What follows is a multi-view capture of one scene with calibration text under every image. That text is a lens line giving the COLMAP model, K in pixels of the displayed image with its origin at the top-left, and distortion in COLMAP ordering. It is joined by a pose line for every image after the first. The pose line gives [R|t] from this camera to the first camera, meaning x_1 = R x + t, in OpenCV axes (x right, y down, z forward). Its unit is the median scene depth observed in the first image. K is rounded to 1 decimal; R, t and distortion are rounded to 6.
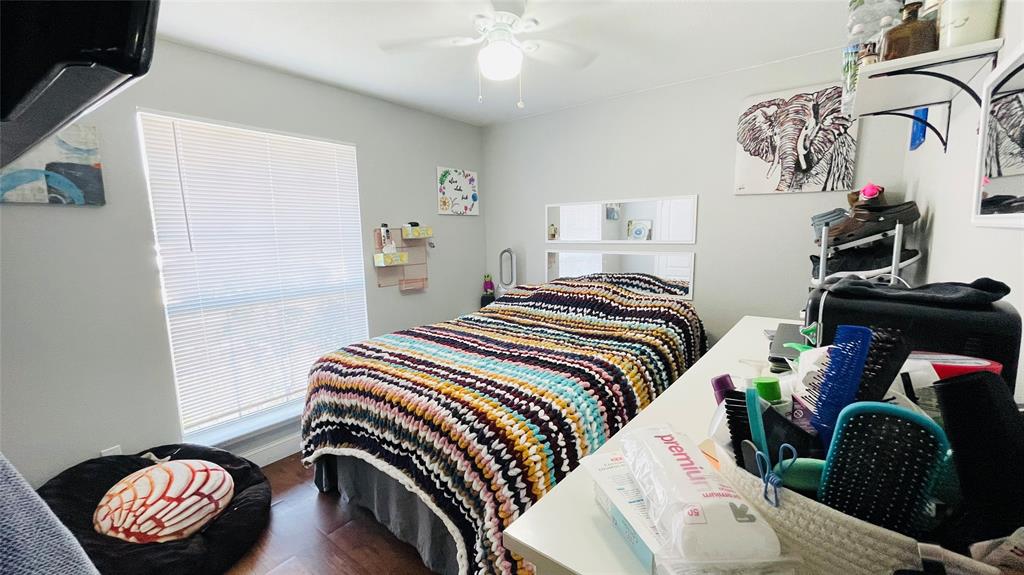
lens RADIAL K [[418.6, 0, 506.3], [0, 418.6, 290.6], [0, 0, 1]] dist [-0.001368, -0.000037]
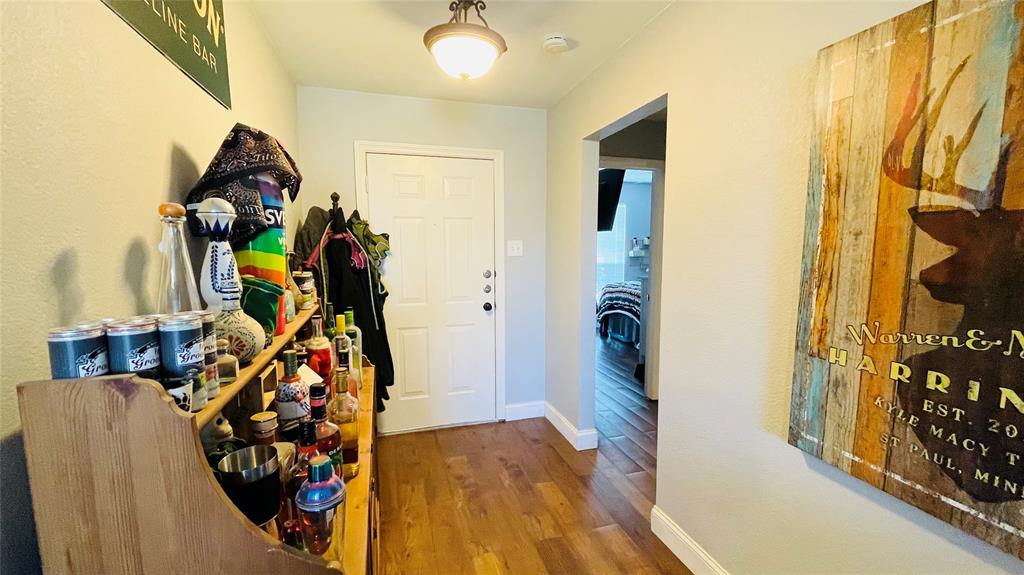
lens RADIAL K [[418.6, 0, 506.3], [0, 418.6, 290.6], [0, 0, 1]] dist [-0.001368, -0.000037]
pose [[0.818984, 0.074482, -0.568962, 0.704226], [-0.089531, 0.995983, 0.001508, 0.288193], [0.566789, 0.049705, 0.822362, -1.949821]]
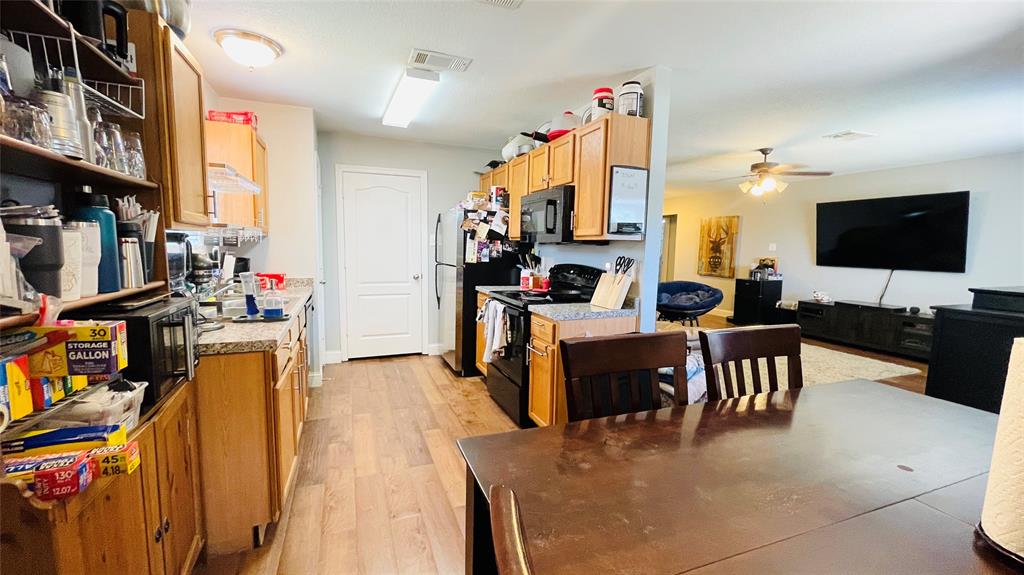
lens RADIAL K [[418.6, 0, 506.3], [0, 418.6, 290.6], [0, 0, 1]] dist [-0.001368, -0.000037]
pose [[0.863410, 0.087251, -0.496901, 1.215757], [-0.105542, 0.994376, -0.008785, 0.955317], [0.493340, 0.060029, 0.867763, -6.226287]]
